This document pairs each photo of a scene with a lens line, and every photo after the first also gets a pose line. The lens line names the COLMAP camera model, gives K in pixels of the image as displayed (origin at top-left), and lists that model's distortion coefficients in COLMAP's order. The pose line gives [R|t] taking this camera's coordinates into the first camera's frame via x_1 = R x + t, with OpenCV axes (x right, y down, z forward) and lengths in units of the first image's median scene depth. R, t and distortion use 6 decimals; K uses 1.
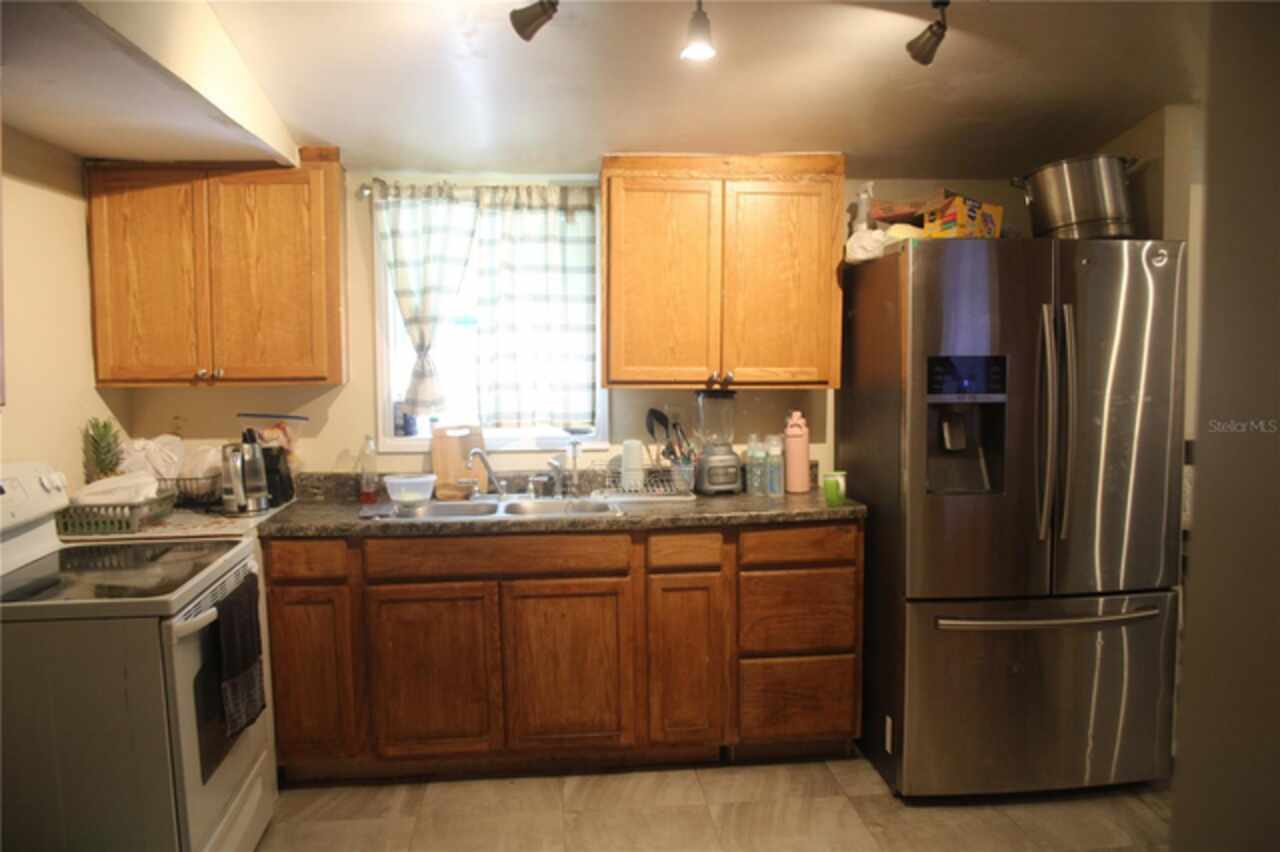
lens RADIAL K [[1030.4, 0, 640.0], [0, 1030.4, 426.0], [0, 0, 1]] dist [-0.139816, 0.110490]
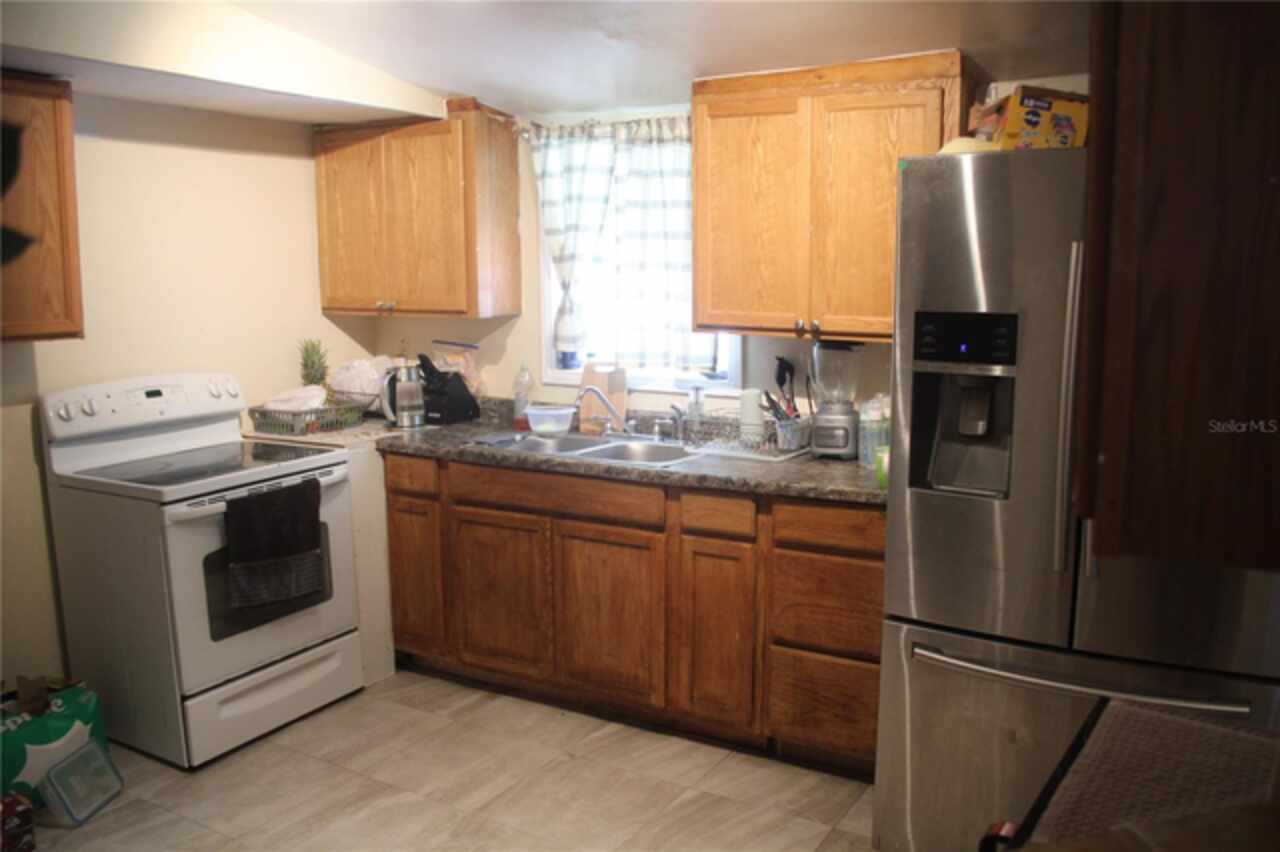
lens RADIAL K [[1030.4, 0, 640.0], [0, 1030.4, 426.0], [0, 0, 1]] dist [-0.139816, 0.110490]
pose [[0.809096, 0.095411, -0.579879, 0.505383], [-0.051727, 0.994465, 0.091452, -0.036740], [0.585395, -0.043998, 0.809553, 0.220231]]
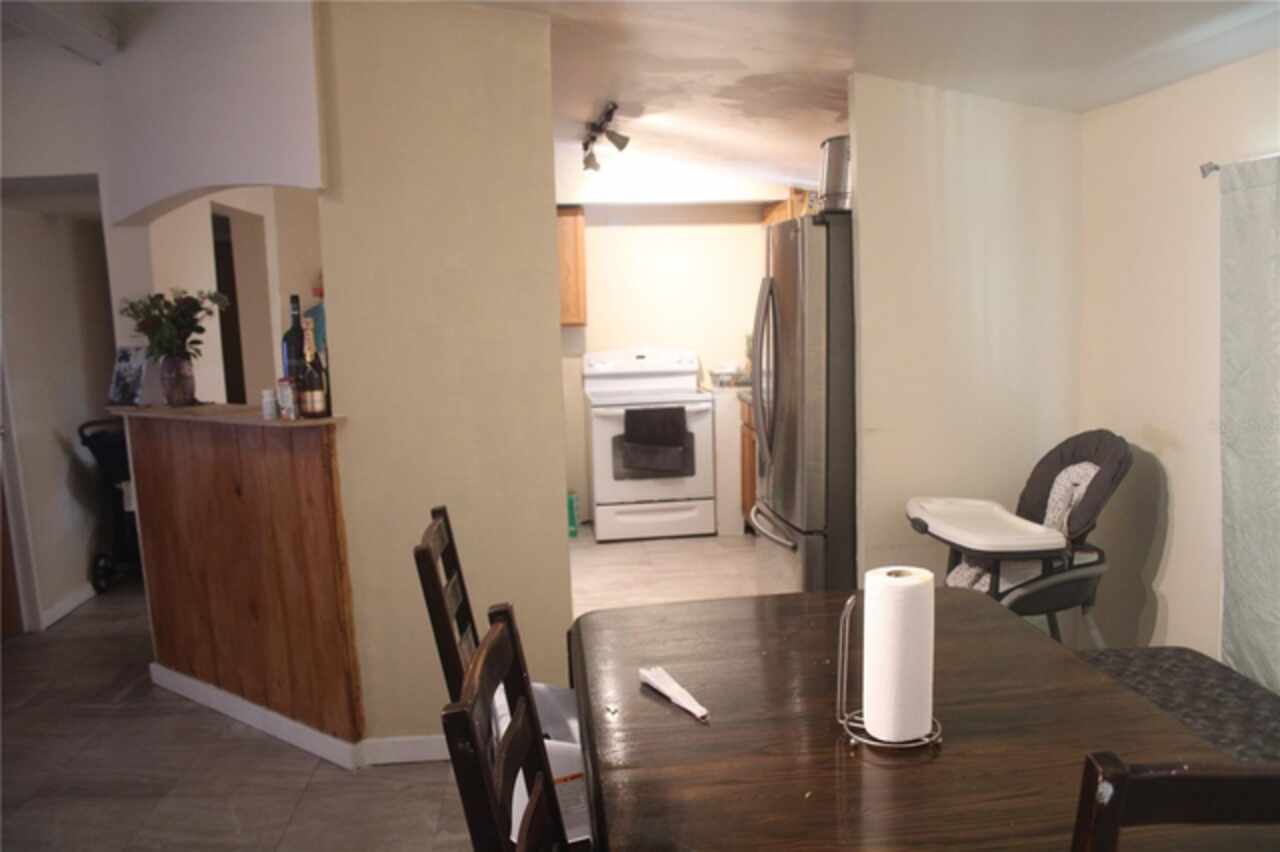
lens RADIAL K [[1030.4, 0, 640.0], [0, 1030.4, 426.0], [0, 0, 1]] dist [-0.139816, 0.110490]
pose [[0.016836, 0.135642, -0.990615, 1.511898], [-0.057593, 0.989242, 0.134475, -0.087406], [0.998198, 0.054789, 0.024467, 0.716060]]
